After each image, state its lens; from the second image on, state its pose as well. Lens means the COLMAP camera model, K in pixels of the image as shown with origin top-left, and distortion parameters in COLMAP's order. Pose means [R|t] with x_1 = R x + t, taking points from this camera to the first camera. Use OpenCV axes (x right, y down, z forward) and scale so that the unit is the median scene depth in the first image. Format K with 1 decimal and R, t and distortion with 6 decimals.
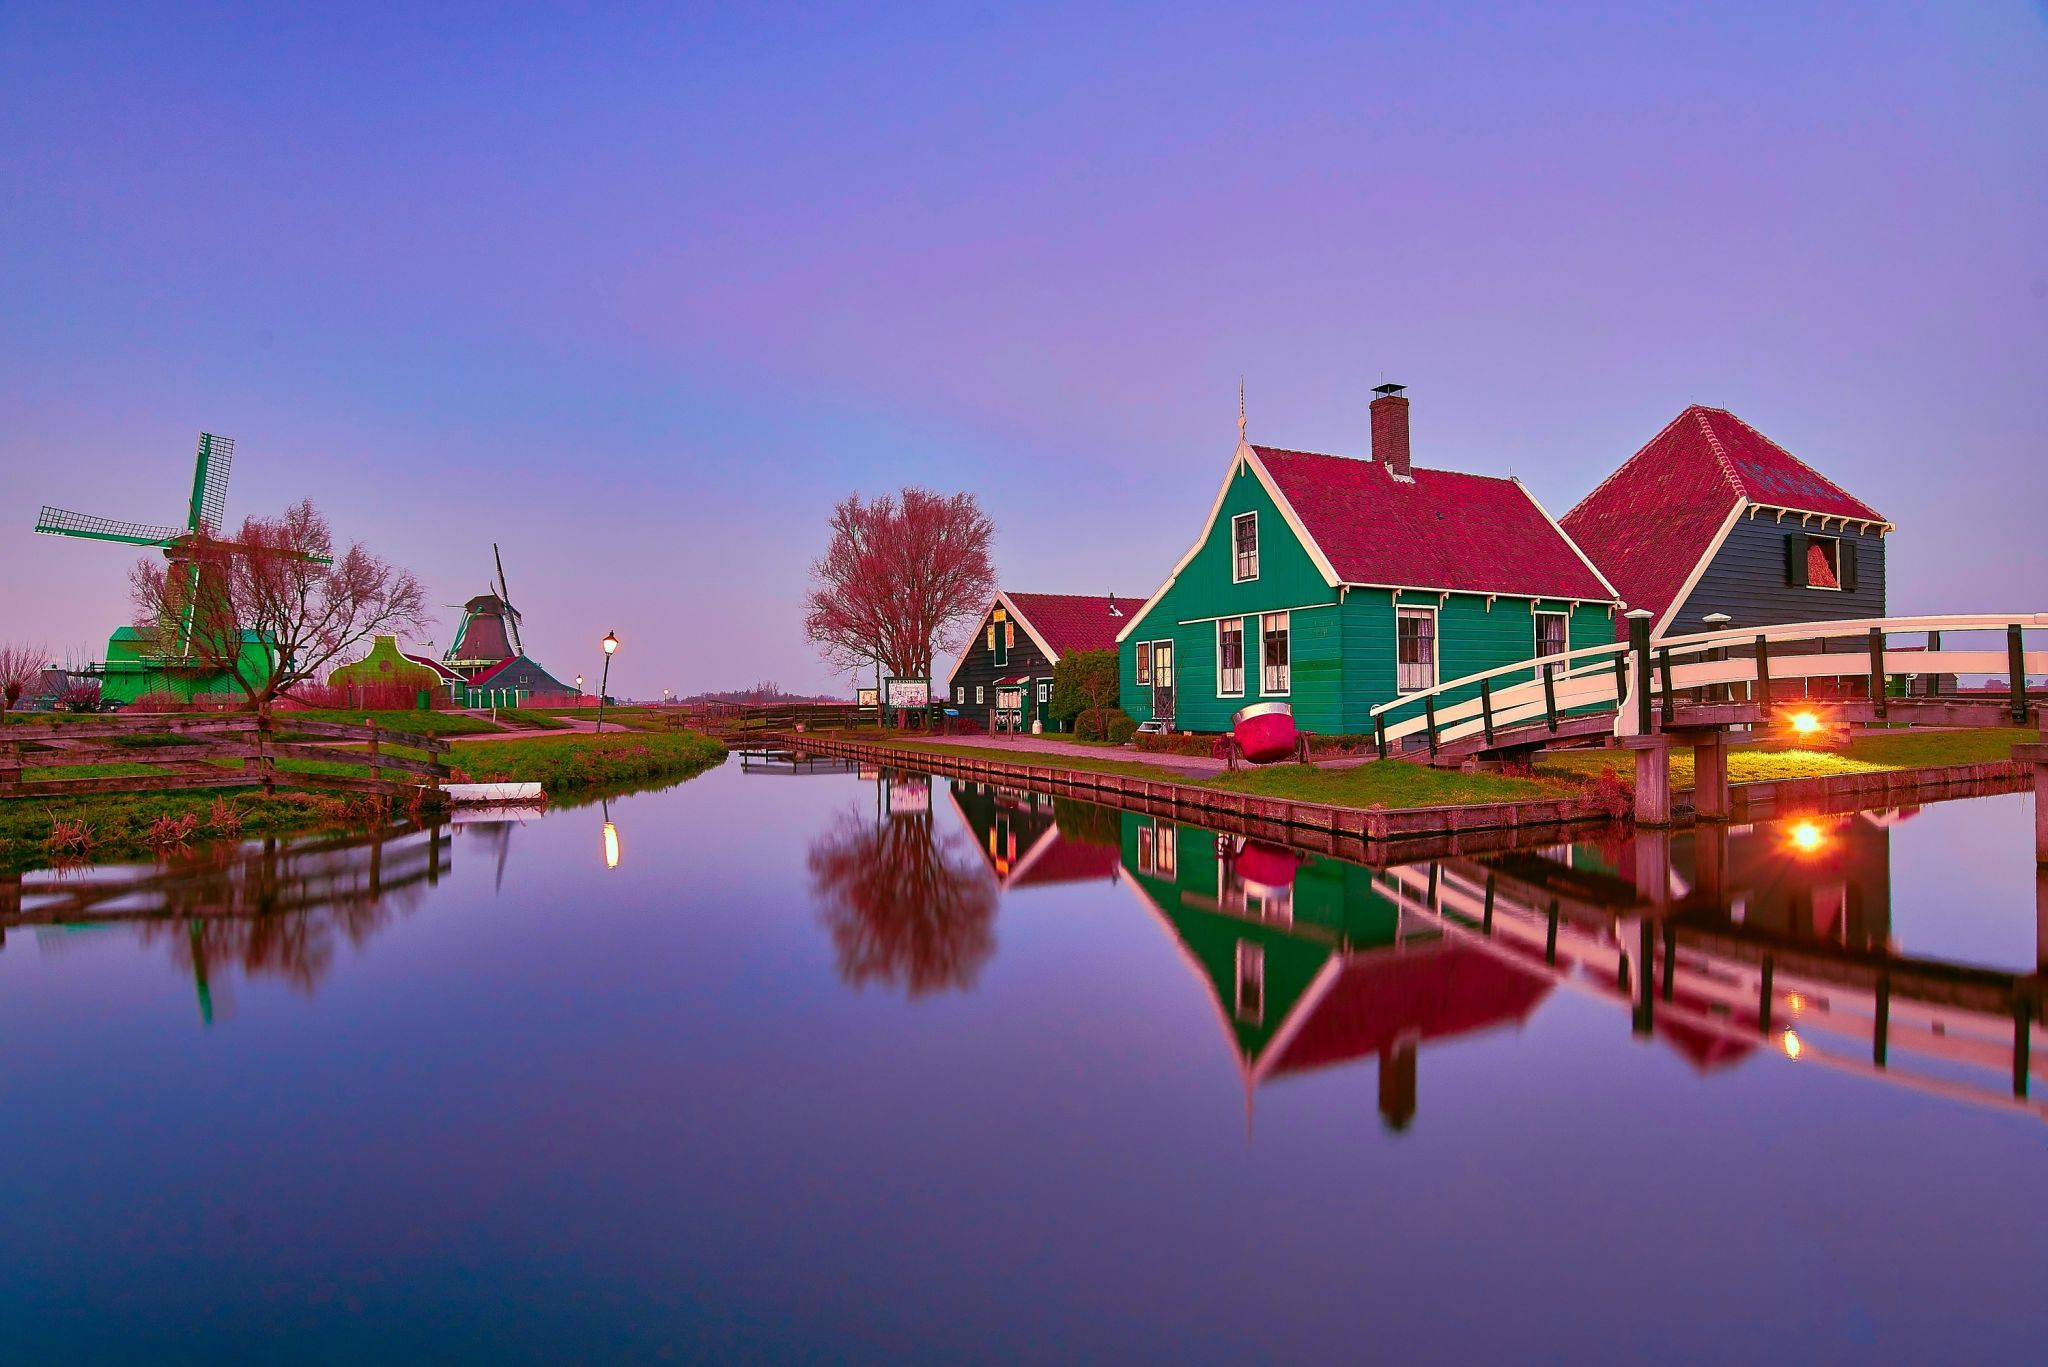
lens RADIAL K [[1066.8, 0, 1020.4], [0, 1066.8, 695.8], [0, 0, 1]] dist [-0.057829, 0.008741]
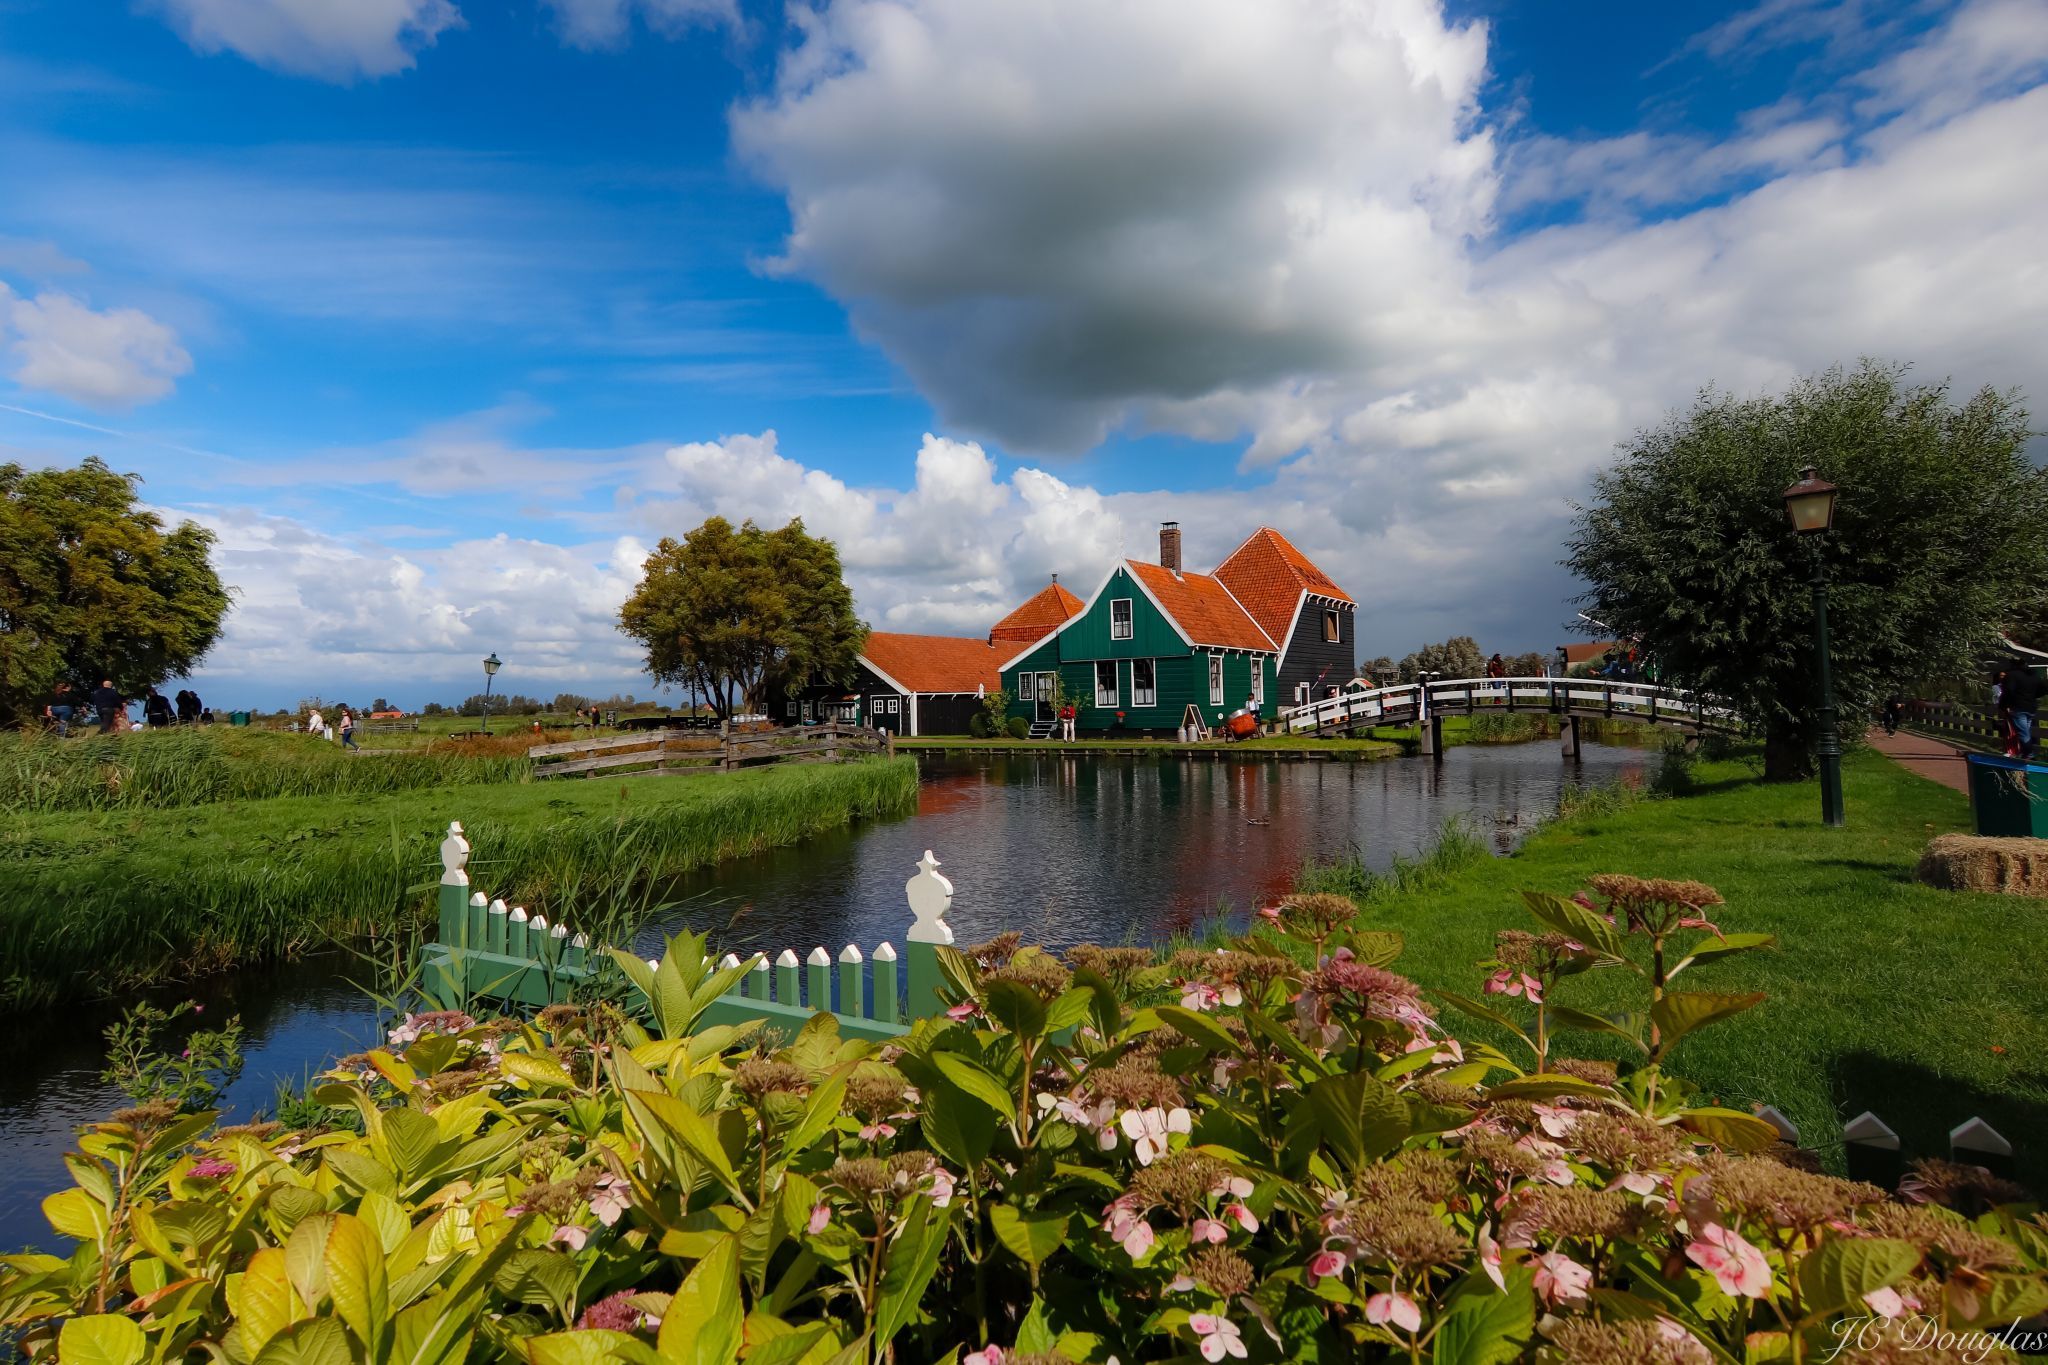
lens RADIAL K [[1066.8, 0, 1011.1], [0, 1066.8, 684.4], [0, 0, 1]] dist [-0.057829, 0.008741]
pose [[0.867942, -0.000200, 0.496666, -0.734478], [0.010966, 0.999764, -0.018761, -0.005590], [-0.496545, 0.021730, 0.867739, -0.354519]]
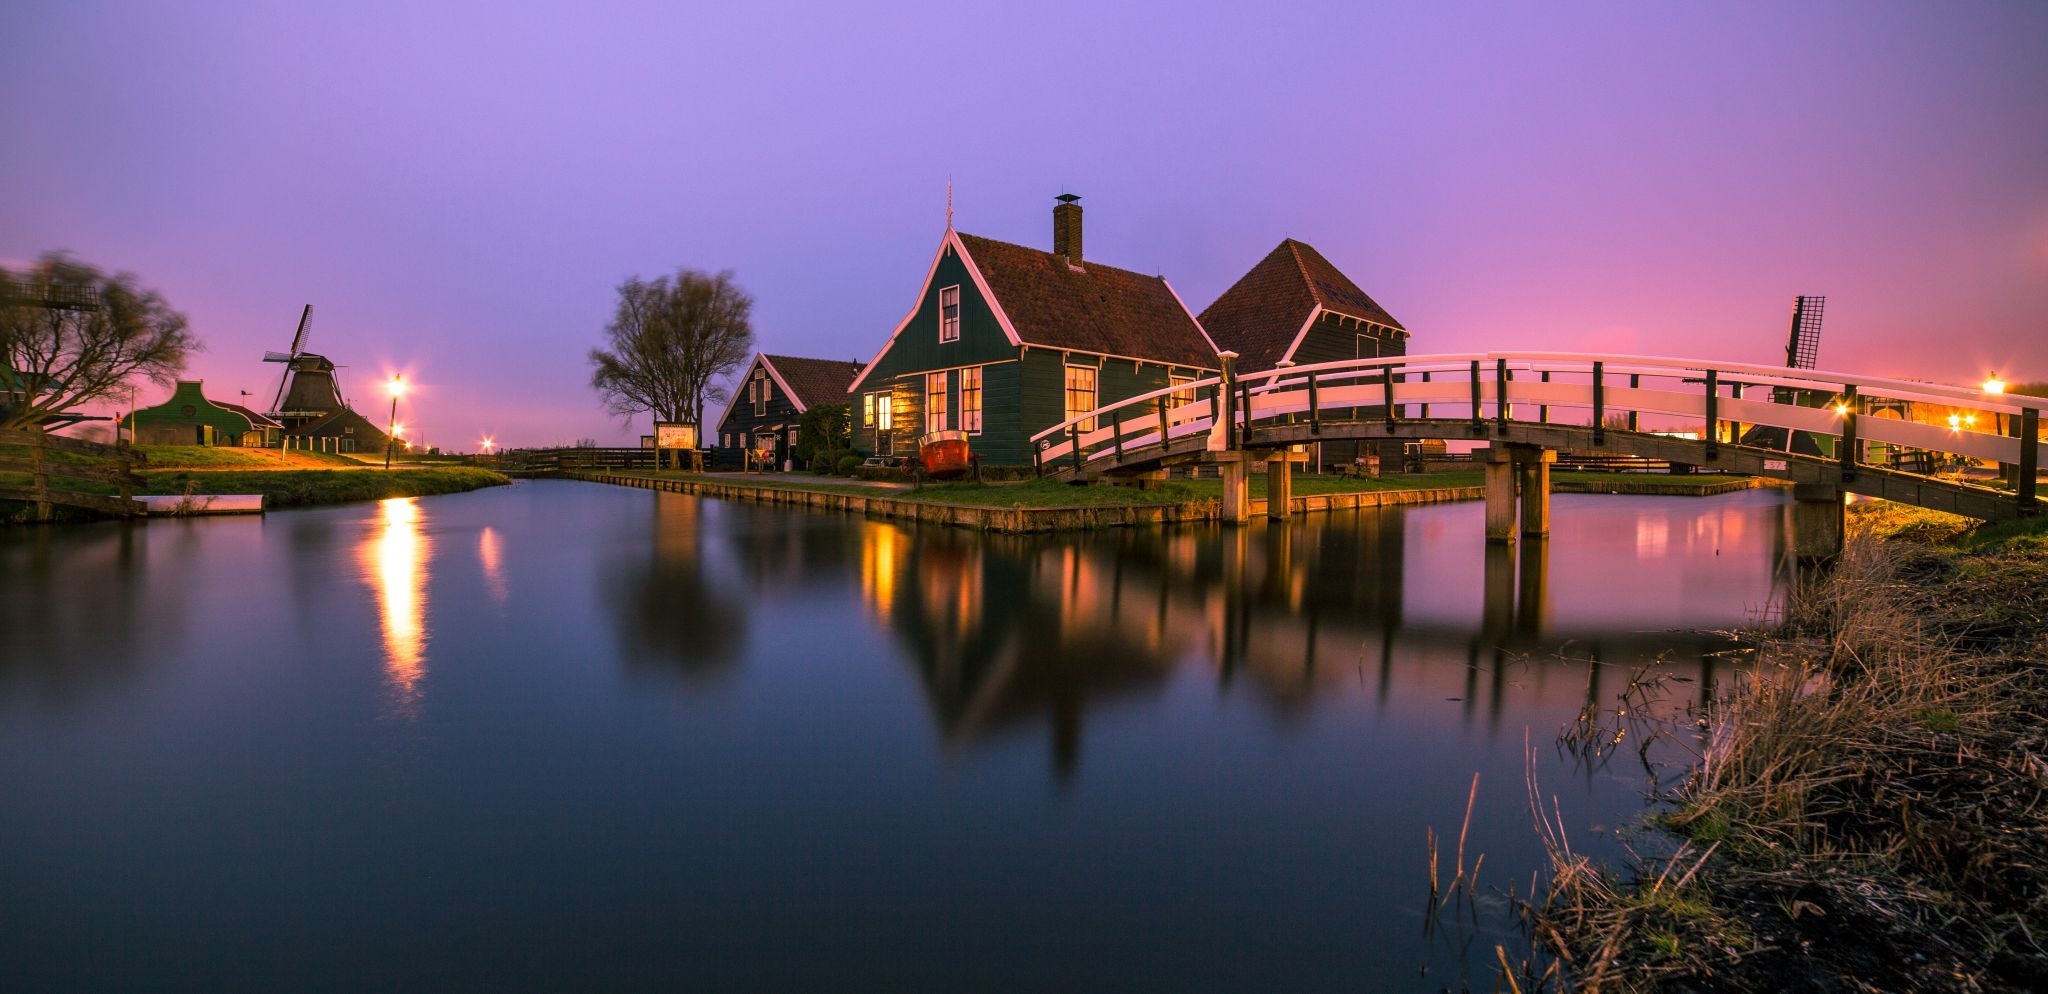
lens RADIAL K [[829.3, 0, 1036.9], [0, 829.3, 471.4], [0, 0, 1]] dist [-0.075163, 0.000243]
pose [[0.962494, 0.009693, 0.271129, 0.049620], [-0.014859, 0.999745, 0.017010, 0.022097], [-0.270895, -0.020401, 0.962393, 0.052301]]
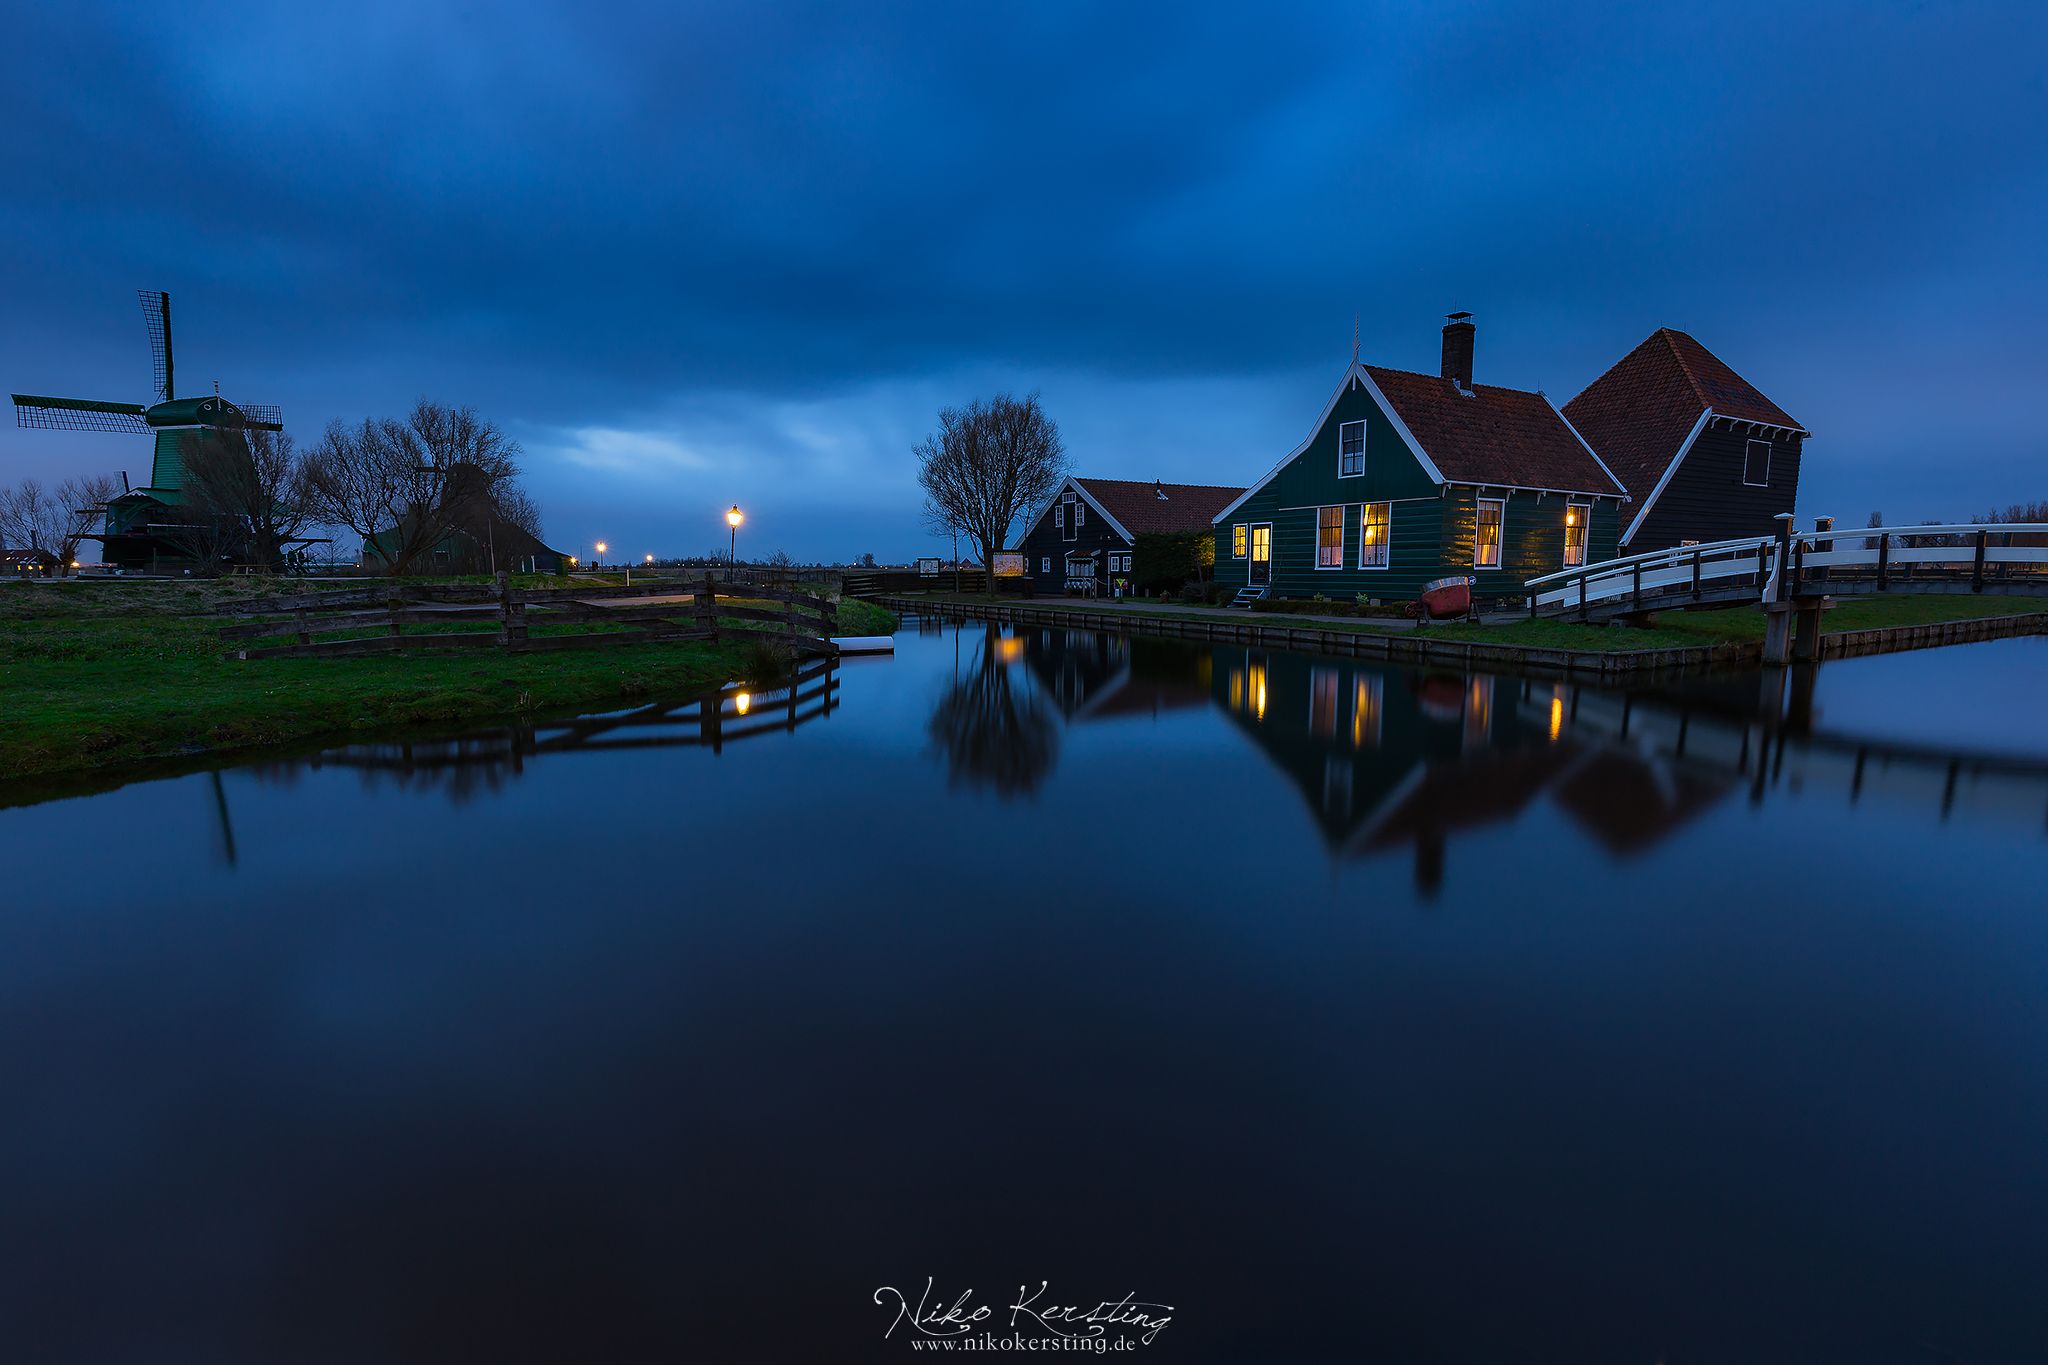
lens RADIAL K [[940.4, 0, 1051.1], [0, 940.4, 696.4], [0, 0, 1]] dist [0.010467, -0.002499]
pose [[0.993929, -0.006652, 0.109824, -0.248162], [-0.008679, 0.990320, 0.138531, -0.002275], [-0.109682, -0.138643, 0.984250, -0.084941]]
